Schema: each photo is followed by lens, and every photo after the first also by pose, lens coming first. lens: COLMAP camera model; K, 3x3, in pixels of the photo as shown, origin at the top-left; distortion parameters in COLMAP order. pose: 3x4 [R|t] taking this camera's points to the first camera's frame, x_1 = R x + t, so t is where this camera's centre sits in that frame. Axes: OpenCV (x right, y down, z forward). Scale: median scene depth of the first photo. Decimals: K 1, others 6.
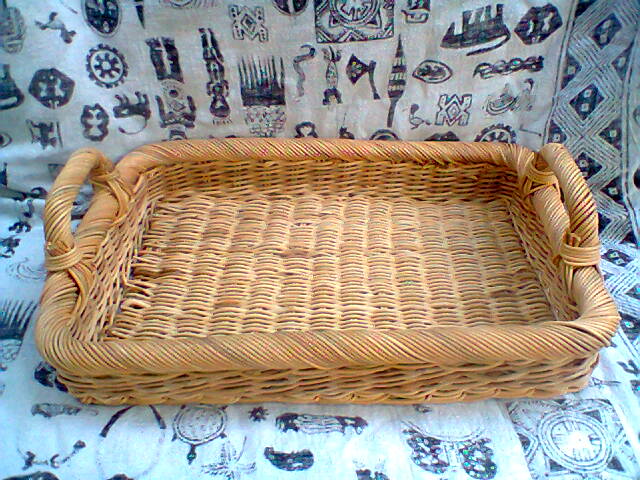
lens RADIAL K [[674.7, 0, 297.3], [0, 674.7, 232.3], [0, 0, 1]] dist [0.024594, -0.006329]
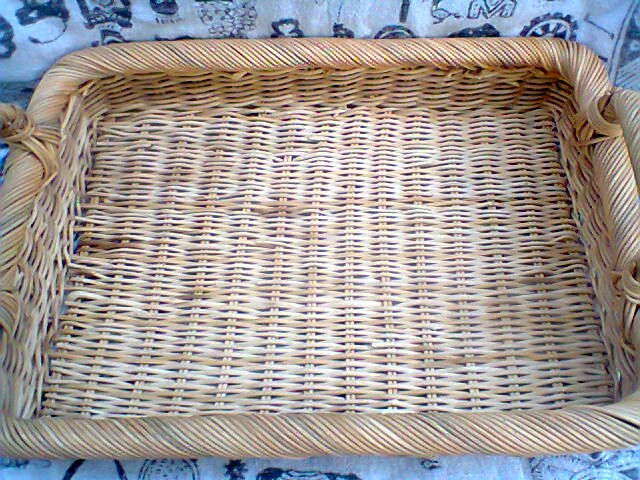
lens RADIAL K [[671.2, 0, 302.9], [0, 671.2, 188.9], [0, 0, 1]] dist [0.006047, -0.015536]
pose [[0.999349, -0.028982, -0.021463, 0.040996], [0.035320, 0.906837, 0.419999, -0.298070], [0.007291, -0.420484, 0.907271, 0.279696]]
